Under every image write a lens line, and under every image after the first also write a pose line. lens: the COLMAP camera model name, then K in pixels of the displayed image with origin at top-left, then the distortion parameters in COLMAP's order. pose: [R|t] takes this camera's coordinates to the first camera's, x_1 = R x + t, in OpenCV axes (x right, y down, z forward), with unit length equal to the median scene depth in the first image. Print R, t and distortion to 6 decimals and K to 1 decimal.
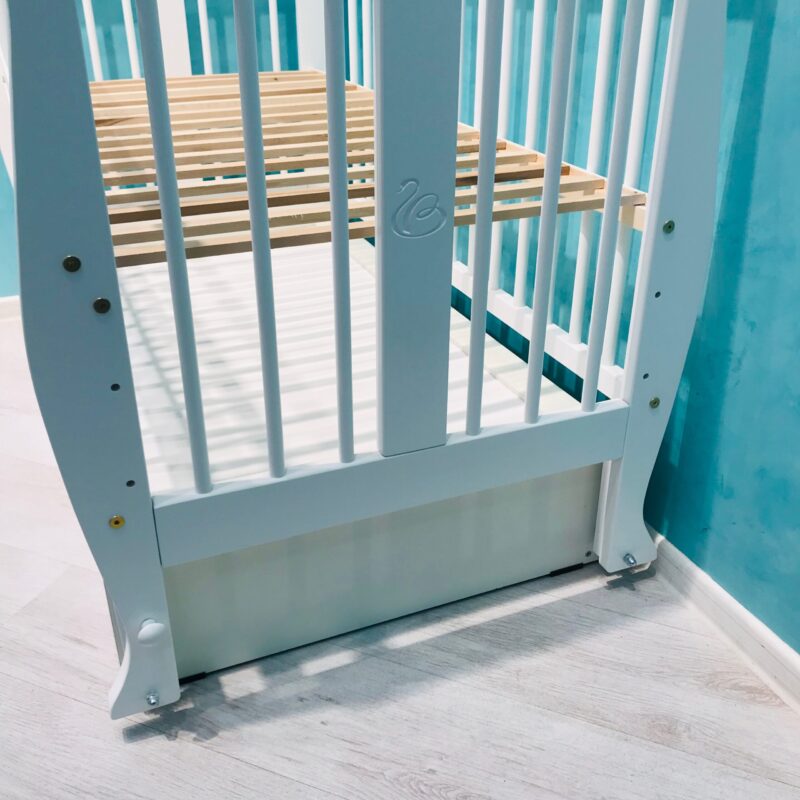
lens RADIAL K [[876.0, 0, 391.4], [0, 876.0, 400.2], [0, 0, 1]] dist [0.022018, 0.000000]
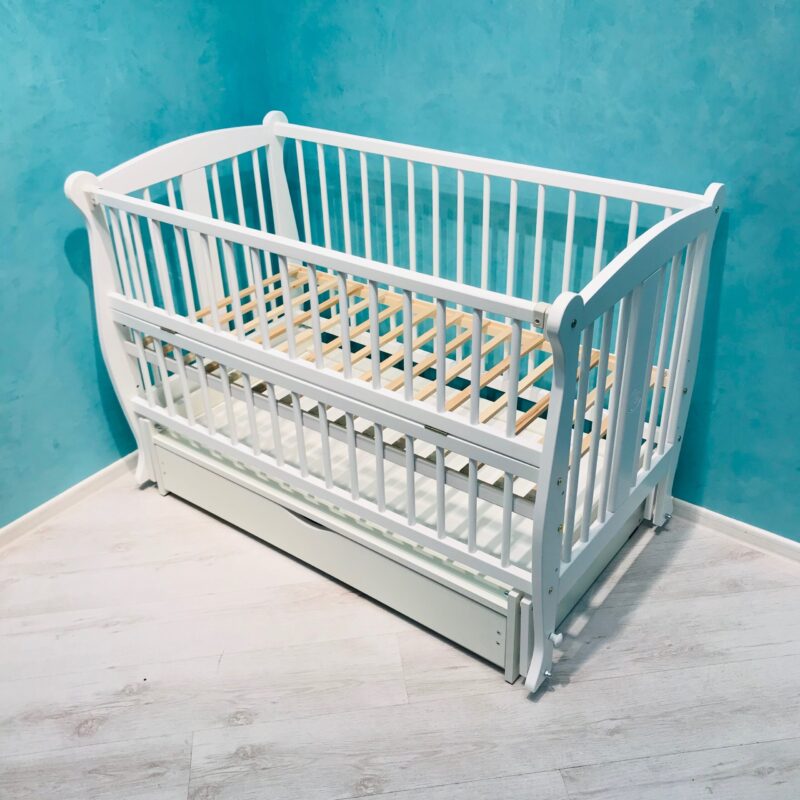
lens RADIAL K [[876.0, 0, 400.7], [0, 876.0, 403.1], [0, 0, 1]] dist [0.022018, 0.000000]
pose [[0.860468, -0.283265, 0.423504, -1.025926], [0.260099, 0.958954, 0.112941, -0.439949], [-0.438113, 0.012971, 0.898826, -0.493842]]
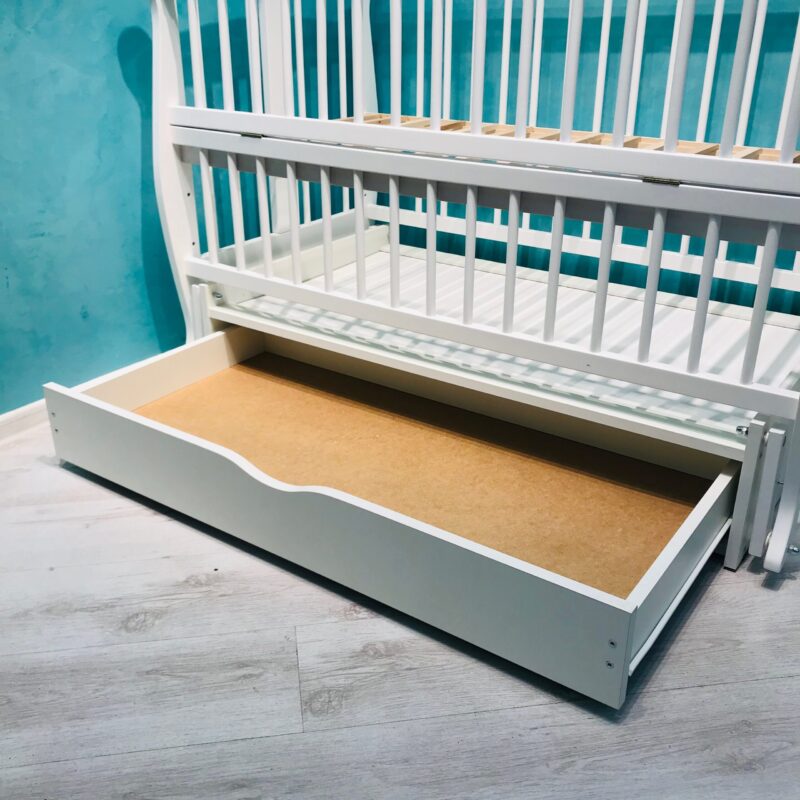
lens RADIAL K [[876.0, 0, 402.8], [0, 876.0, 403.2], [0, 0, 1]] dist [0.022018, 0.000000]
pose [[0.845928, -0.213647, 0.488631, -1.207016], [0.239680, 0.970805, 0.009532, -0.033023], [-0.476402, 0.109052, 0.872439, 0.063682]]
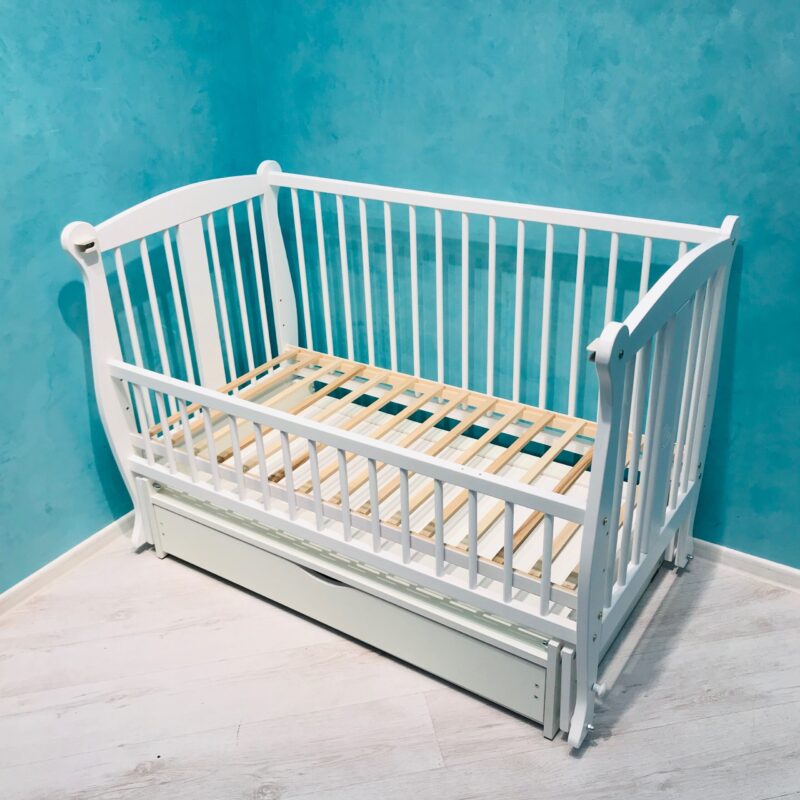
lens RADIAL K [[876.0, 0, 401.1], [0, 876.0, 404.4], [0, 0, 1]] dist [0.022018, 0.000000]
pose [[0.827424, -0.284496, 0.484182, -1.108581], [0.290533, 0.954691, 0.064463, -0.443761], [-0.480584, 0.087332, 0.872589, -0.385320]]
